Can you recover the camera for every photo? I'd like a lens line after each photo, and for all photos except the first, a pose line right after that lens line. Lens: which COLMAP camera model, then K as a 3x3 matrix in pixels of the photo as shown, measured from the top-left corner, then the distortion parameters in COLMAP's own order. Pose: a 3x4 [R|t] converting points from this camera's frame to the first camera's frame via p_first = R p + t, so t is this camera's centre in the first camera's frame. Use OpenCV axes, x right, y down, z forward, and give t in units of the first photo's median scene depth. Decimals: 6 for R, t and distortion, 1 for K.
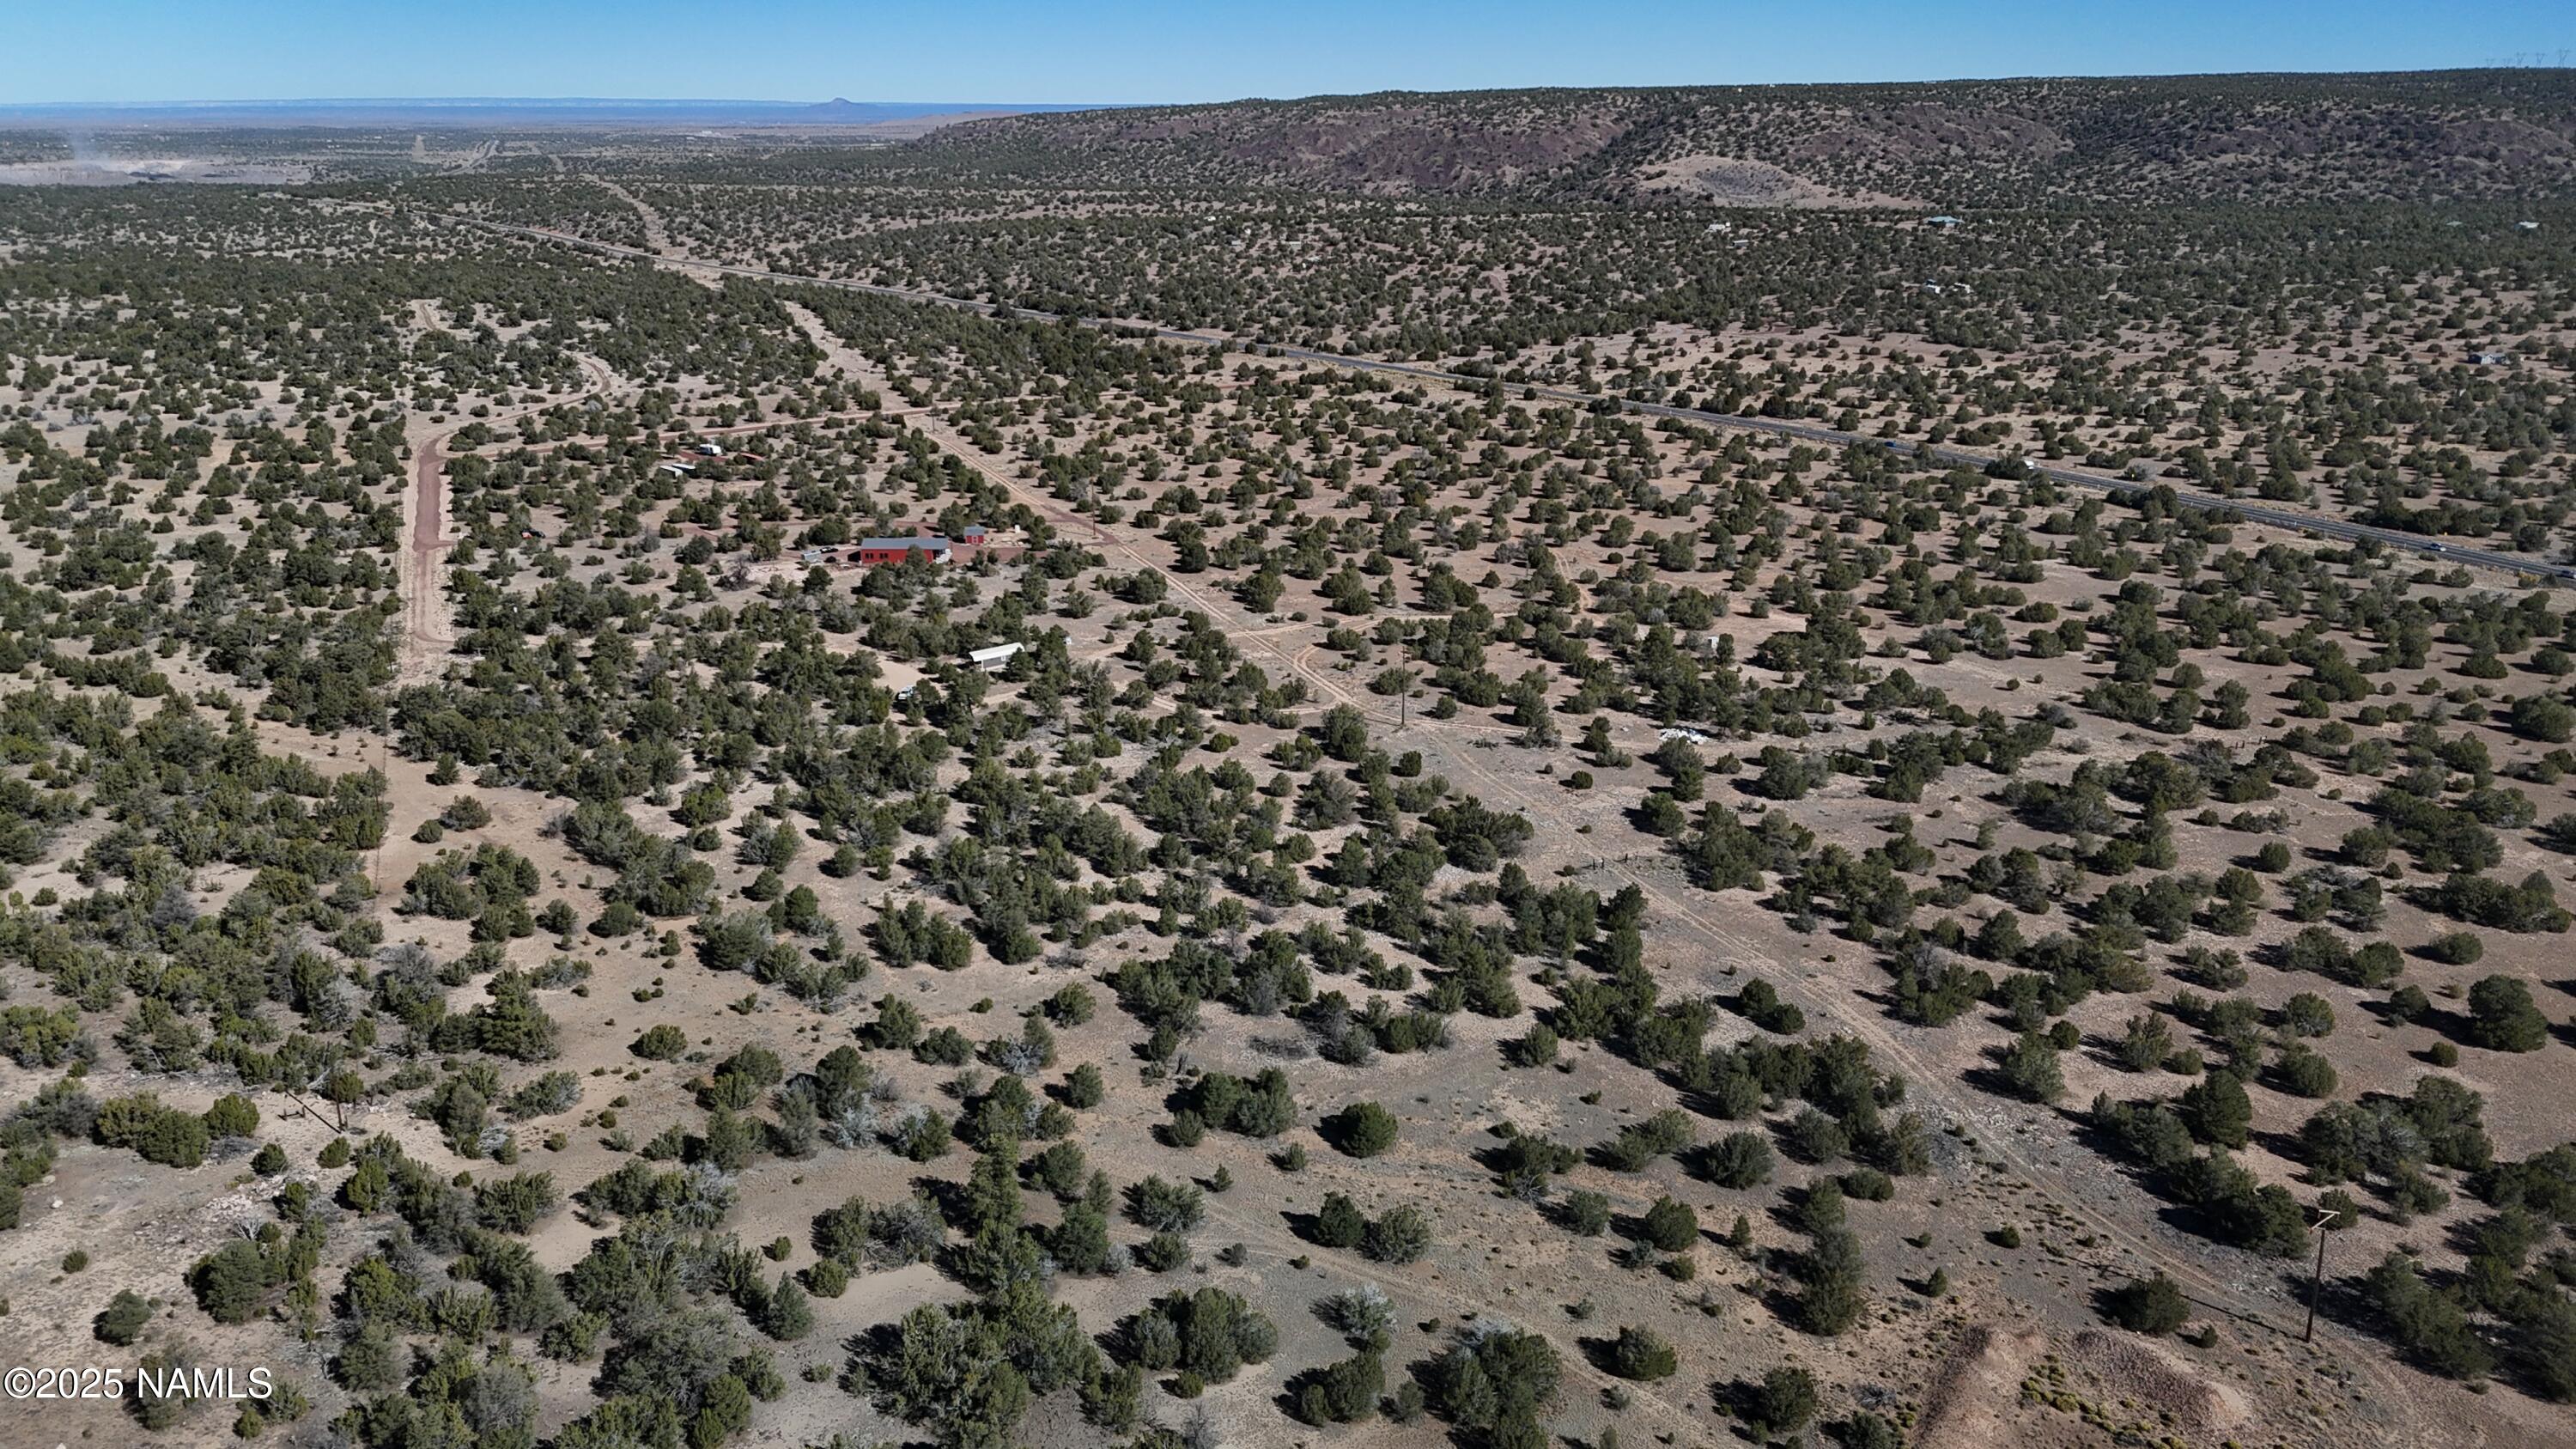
lens RADIAL K [[1896.6, 0, 1288.0], [0, 1896.6, 724.5], [0, 0, 1]] dist [0.079223, -0.073387]
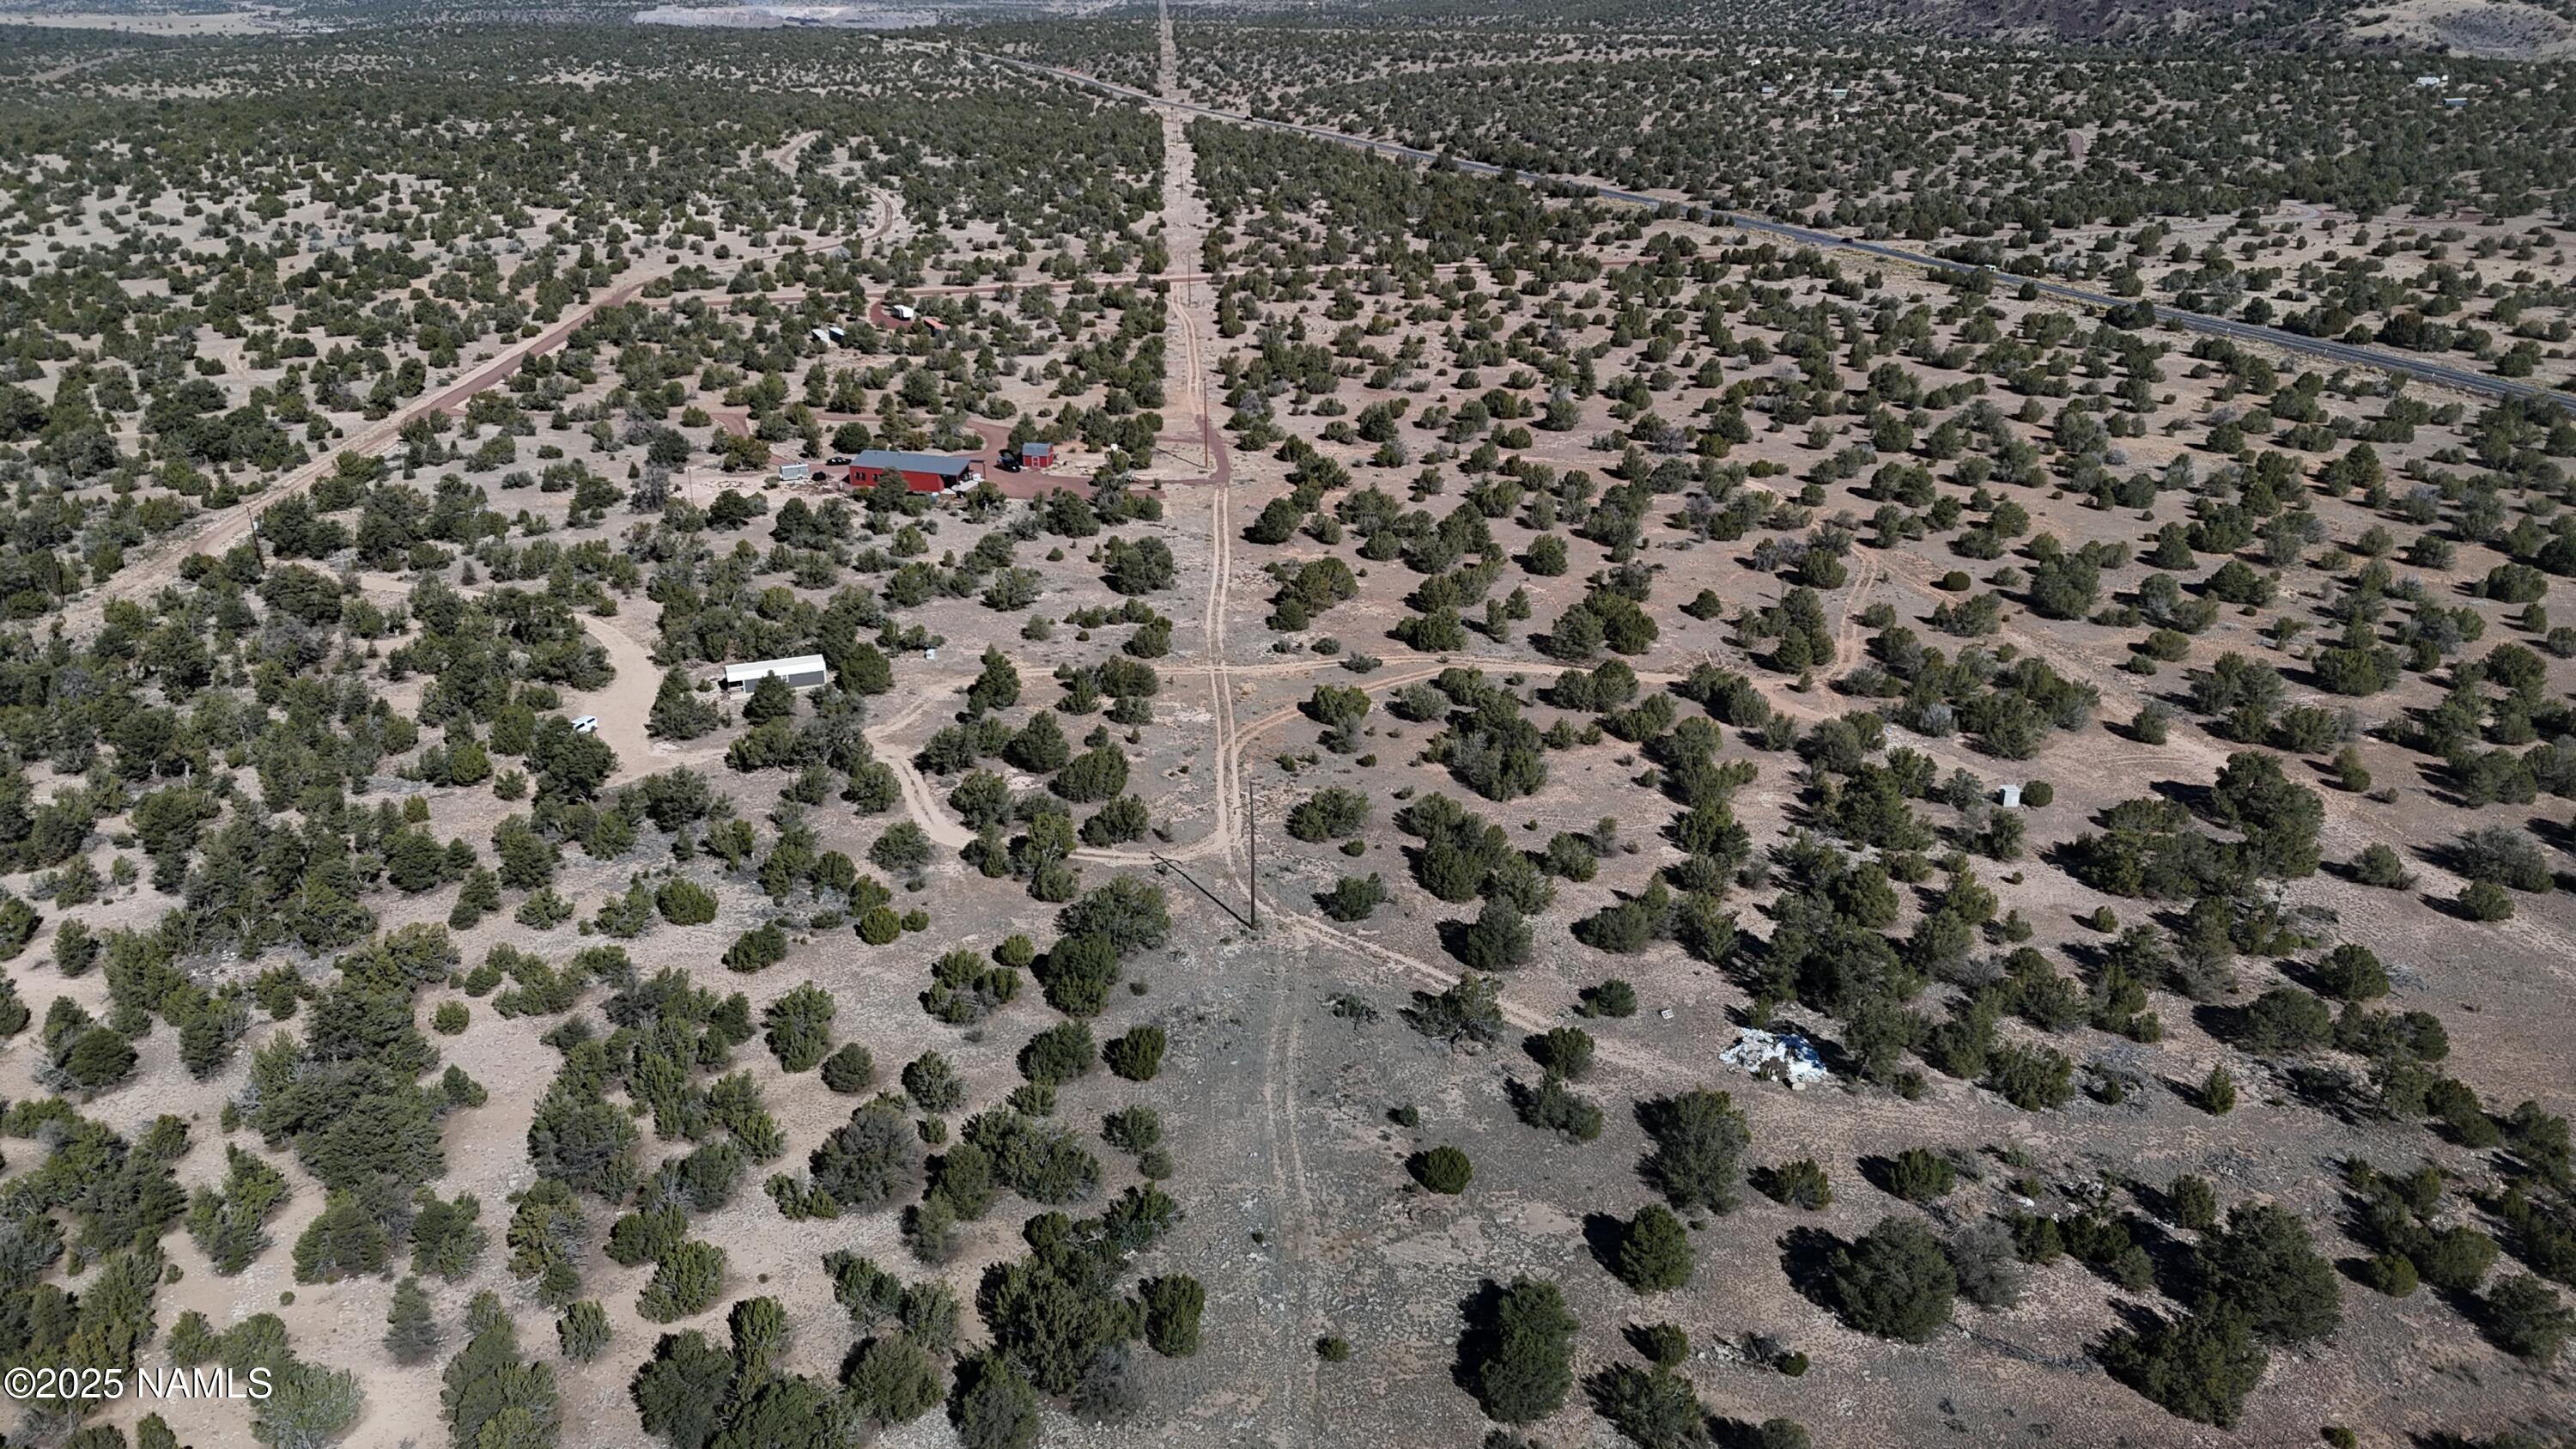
lens RADIAL K [[1896.6, 0, 1288.0], [0, 1896.6, 724.5], [0, 0, 1]] dist [0.079223, -0.073387]
pose [[0.948317, 0.120428, -0.293584, 0.082800], [-0.100962, 0.991617, 0.080639, -0.037318], [0.300834, -0.046831, 0.952526, 0.193550]]
